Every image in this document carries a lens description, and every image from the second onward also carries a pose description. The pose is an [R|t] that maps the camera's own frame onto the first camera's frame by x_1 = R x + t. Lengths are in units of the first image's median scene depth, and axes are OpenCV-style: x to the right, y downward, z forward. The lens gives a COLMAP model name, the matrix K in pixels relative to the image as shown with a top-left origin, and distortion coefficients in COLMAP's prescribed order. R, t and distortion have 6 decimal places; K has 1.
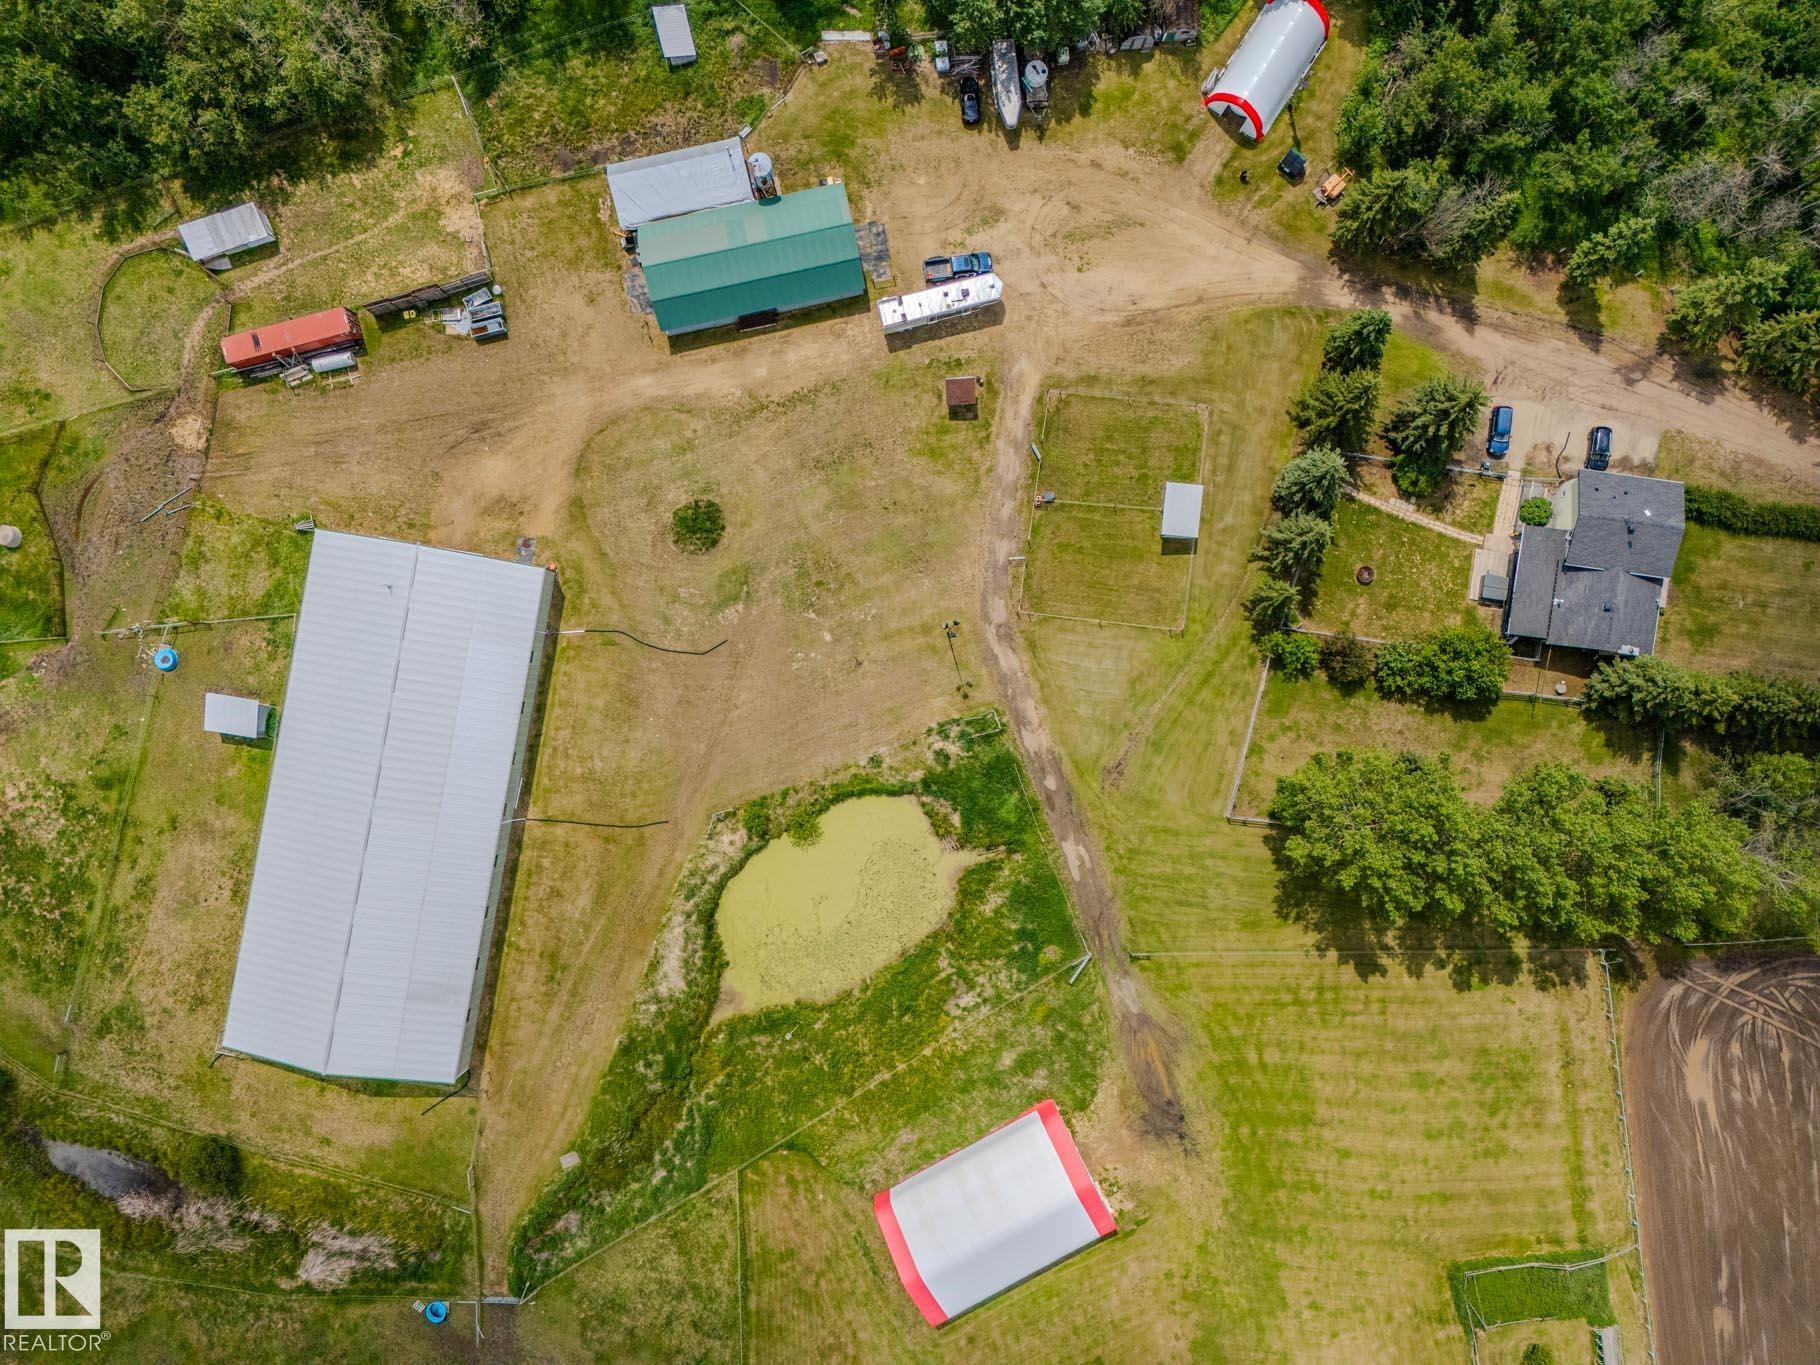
lens RADIAL K [[1336.6, 0, 902.5], [0, 1336.6, 689.3], [0, 0, 1]] dist [0.080728, -0.079469]
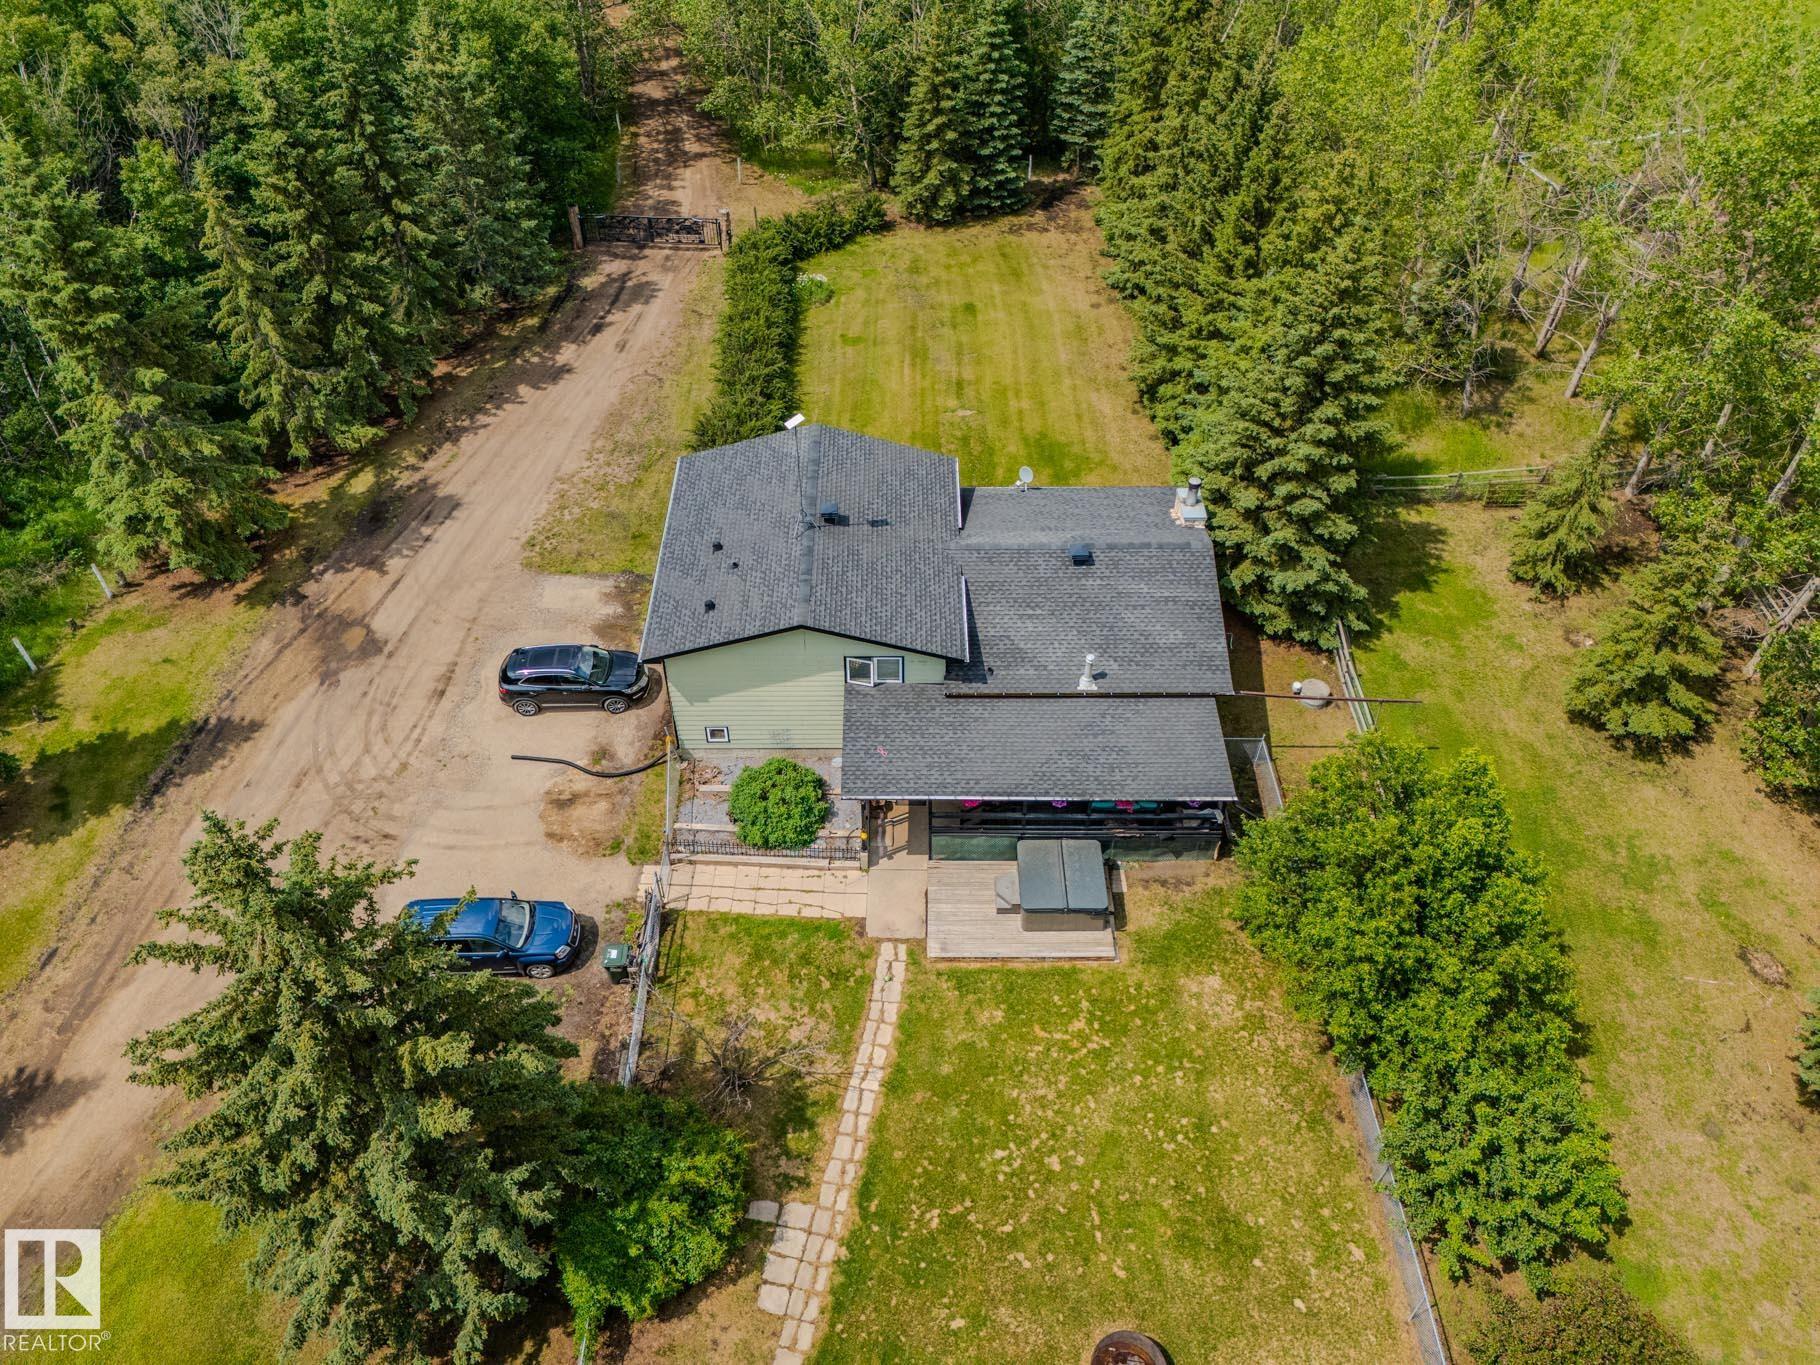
lens RADIAL K [[1336.6, 0, 902.5], [0, 1336.6, 689.3], [0, 0, 1]] dist [0.080728, -0.079469]
pose [[-0.148748, -0.691395, 0.706999, 0.271204], [0.988765, -0.093305, 0.116784, -0.135560], [-0.014777, 0.716427, 0.697506, 0.772655]]
